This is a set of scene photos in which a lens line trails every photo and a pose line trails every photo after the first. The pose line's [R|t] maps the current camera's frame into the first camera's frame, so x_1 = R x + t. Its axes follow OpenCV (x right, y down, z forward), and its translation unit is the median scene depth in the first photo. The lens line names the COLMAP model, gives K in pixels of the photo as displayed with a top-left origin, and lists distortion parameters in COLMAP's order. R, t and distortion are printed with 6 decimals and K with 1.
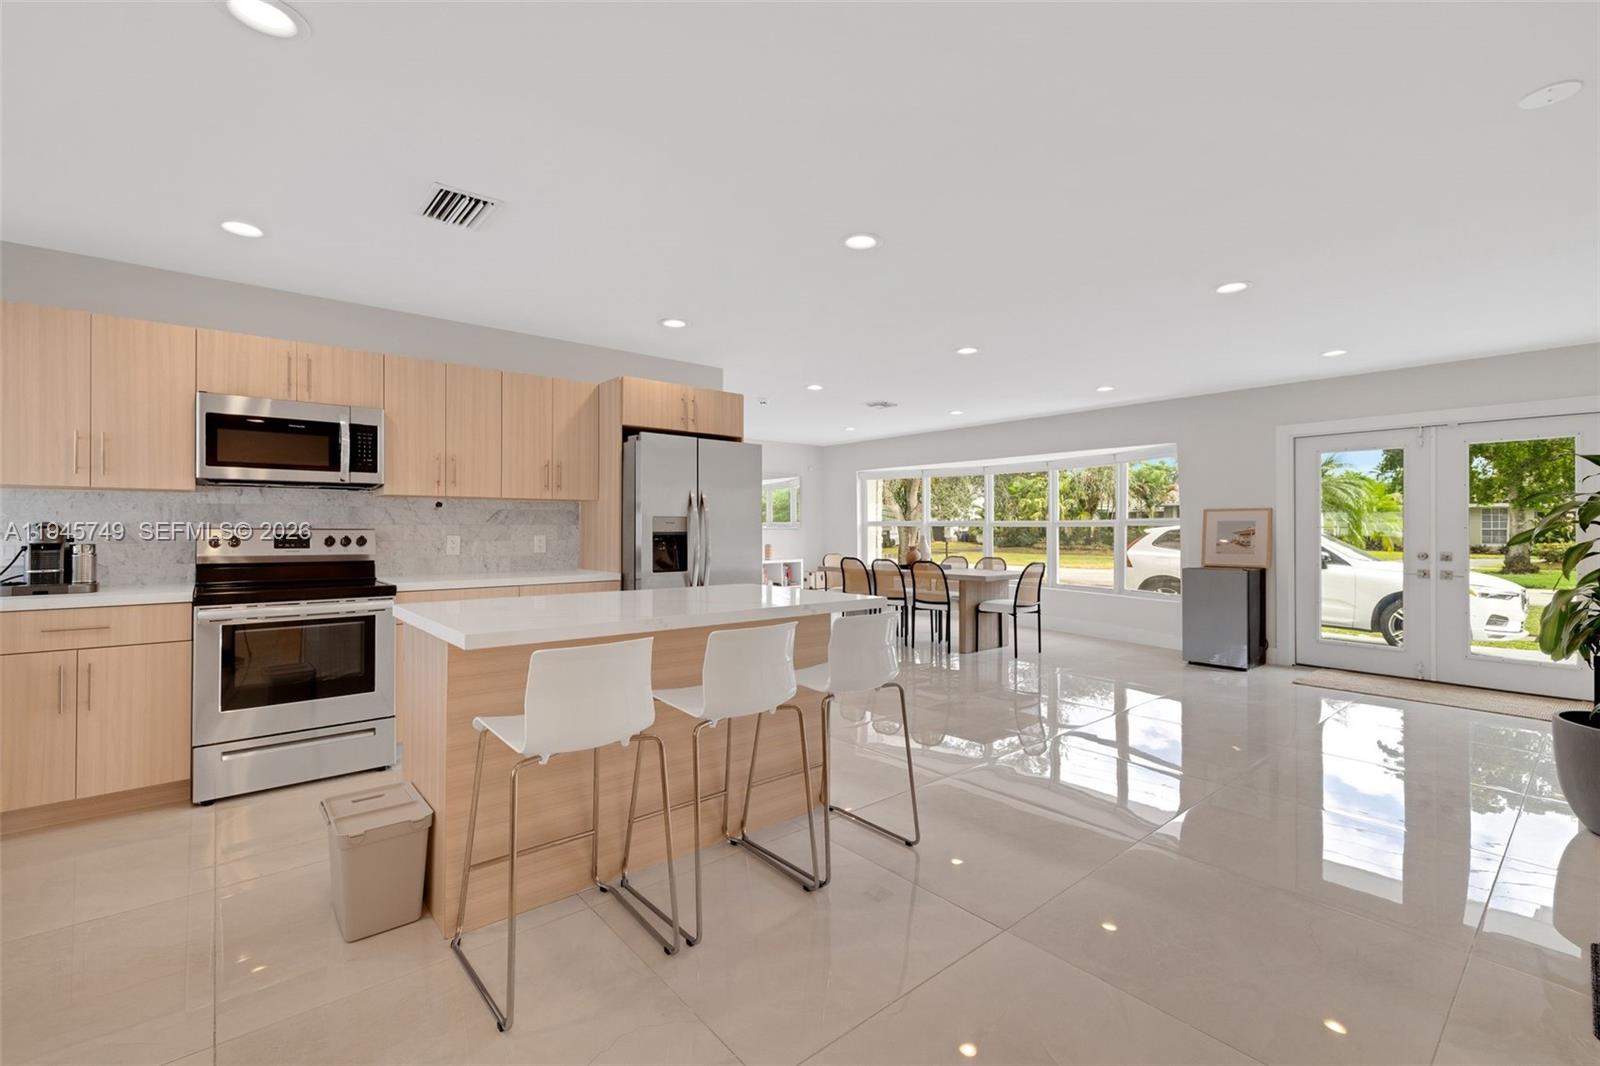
lens RADIAL K [[706.9, 0, 790.8], [0, 706.9, 520.6], [0, 0, 1]] dist [0.014898, 0.000070]
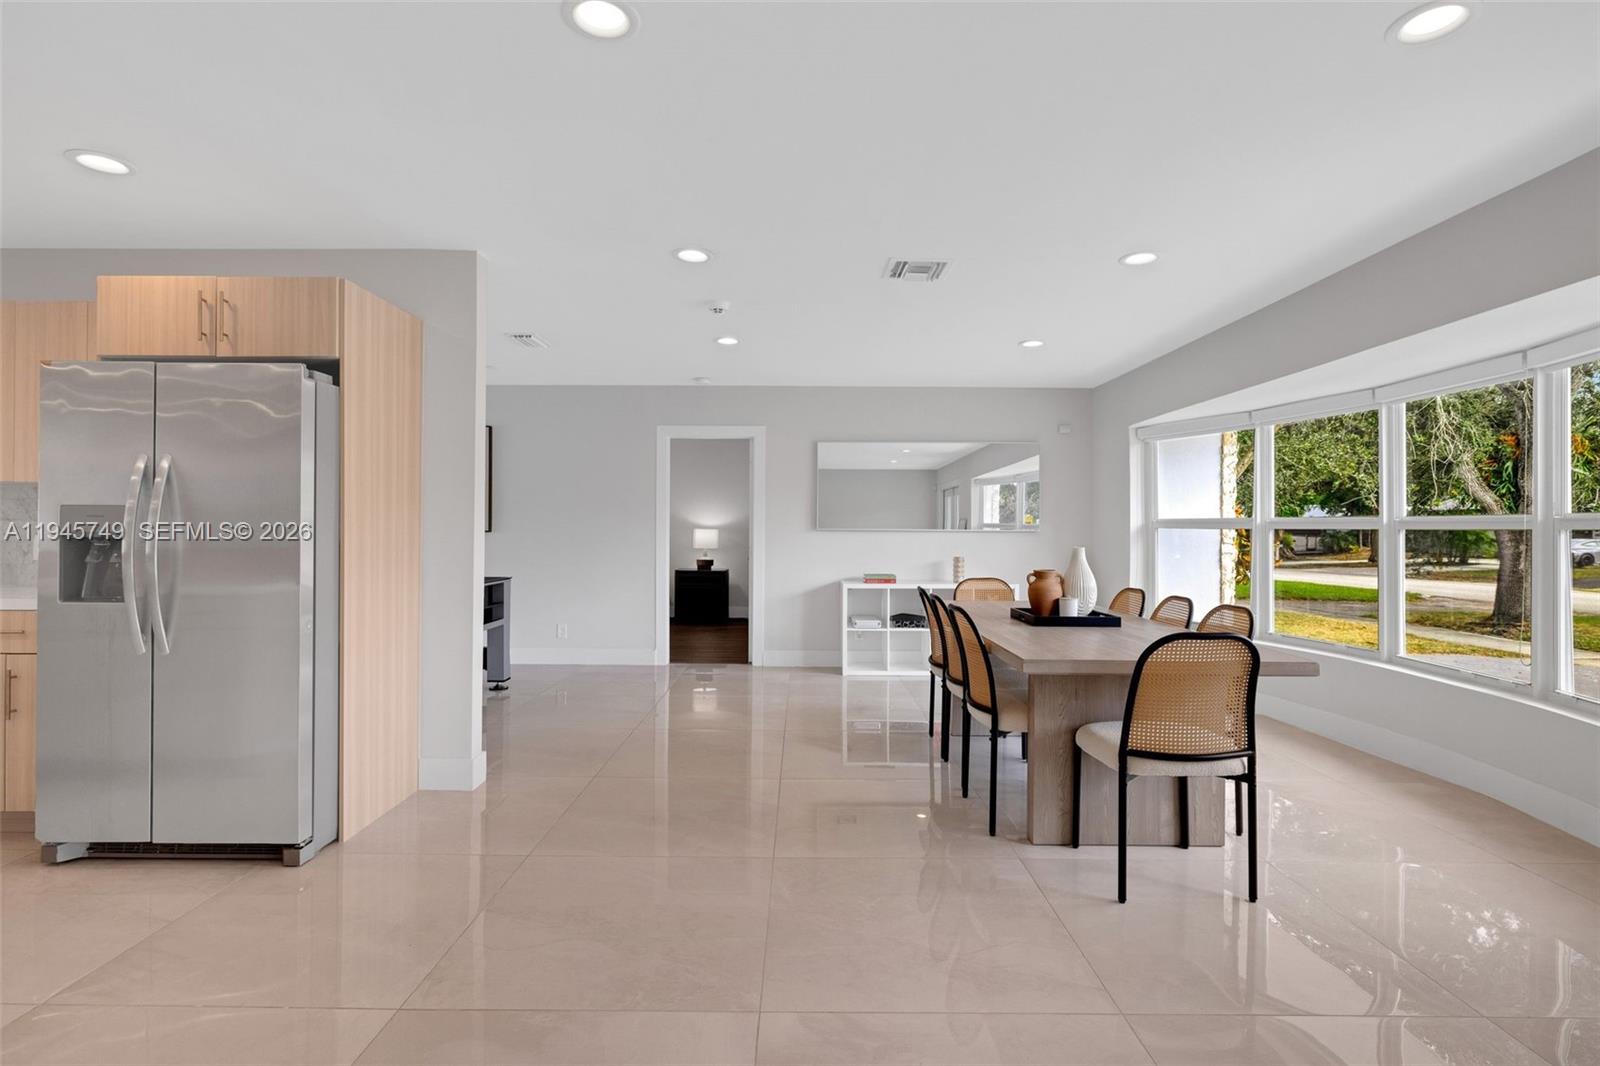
lens RADIAL K [[792.0, 0, 798.7], [0, 792.0, 527.3], [0, 0, 1]] dist [0.001859, -0.000304]
pose [[0.764527, 0.003787, -0.644581, 0.696091], [0.000679, 0.999977, 0.006681, 0.008182], [0.644592, -0.005546, 0.764507, 0.898750]]
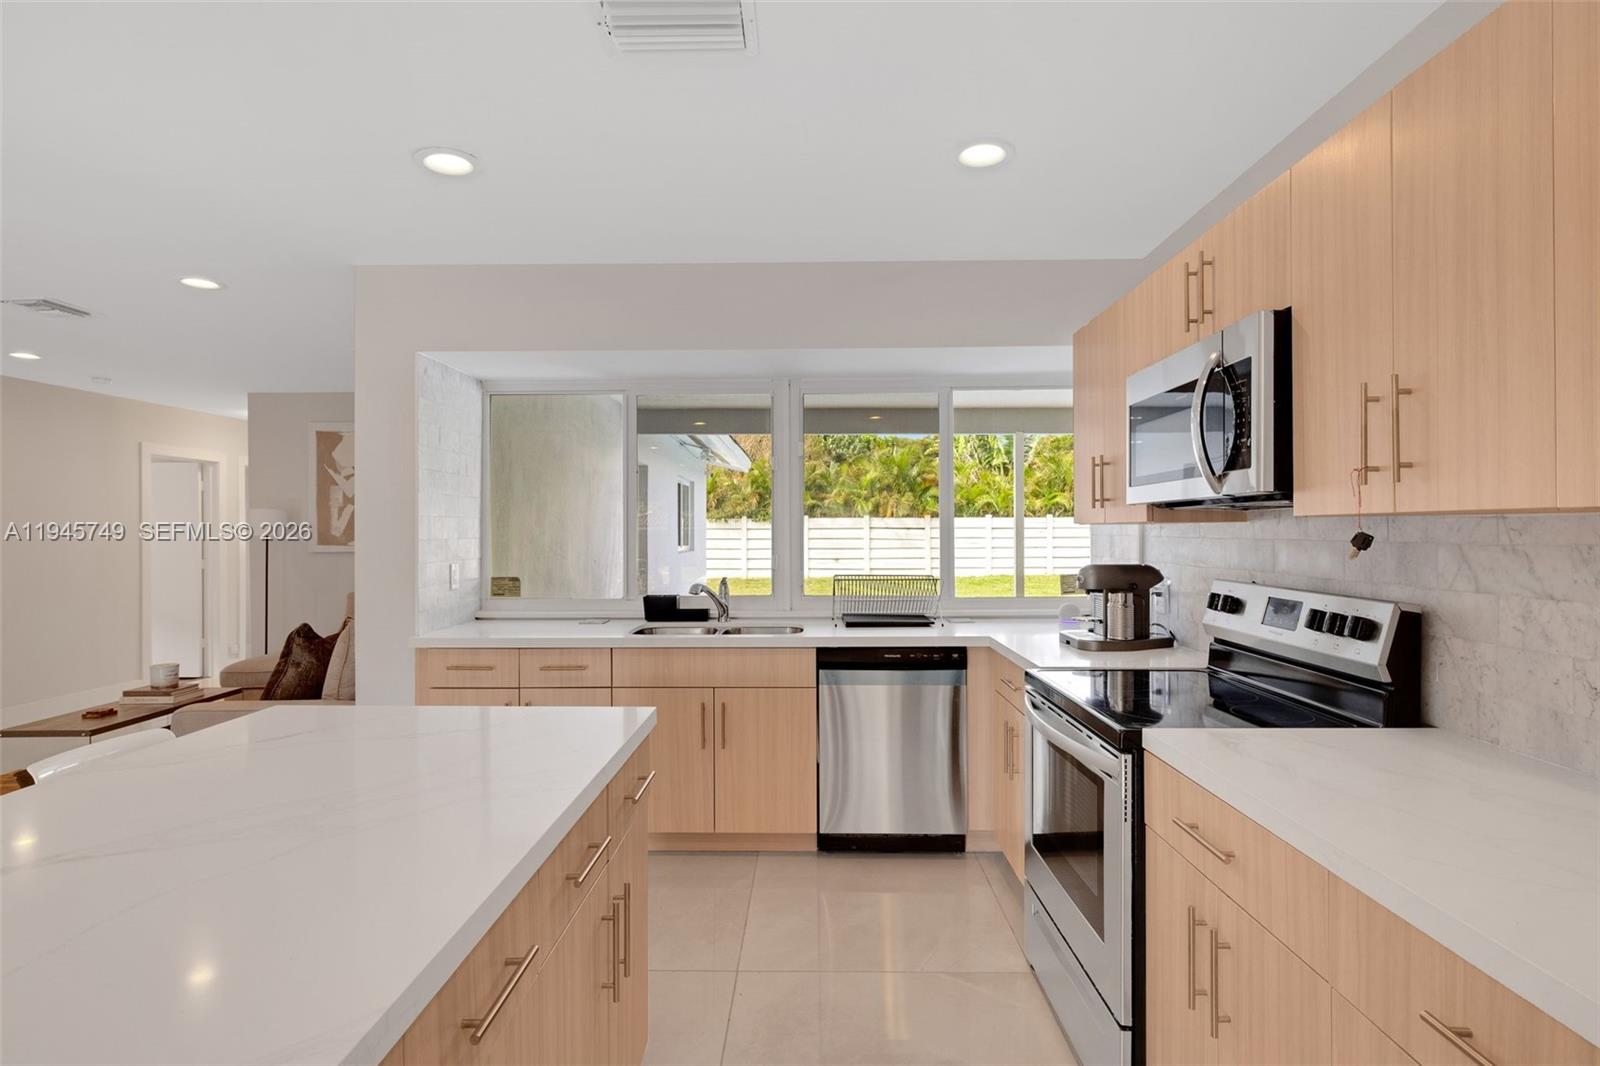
lens RADIAL K [[792.0, 0, 804.9], [0, 792.0, 529.3], [0, 0, 1]] dist [0.001859, -0.000304]
pose [[-0.656033, 0.002904, -0.754726, -0.047100], [0.014266, 0.999862, -0.008553, -0.026453], [0.754597, -0.016378, -0.655984, 0.978979]]
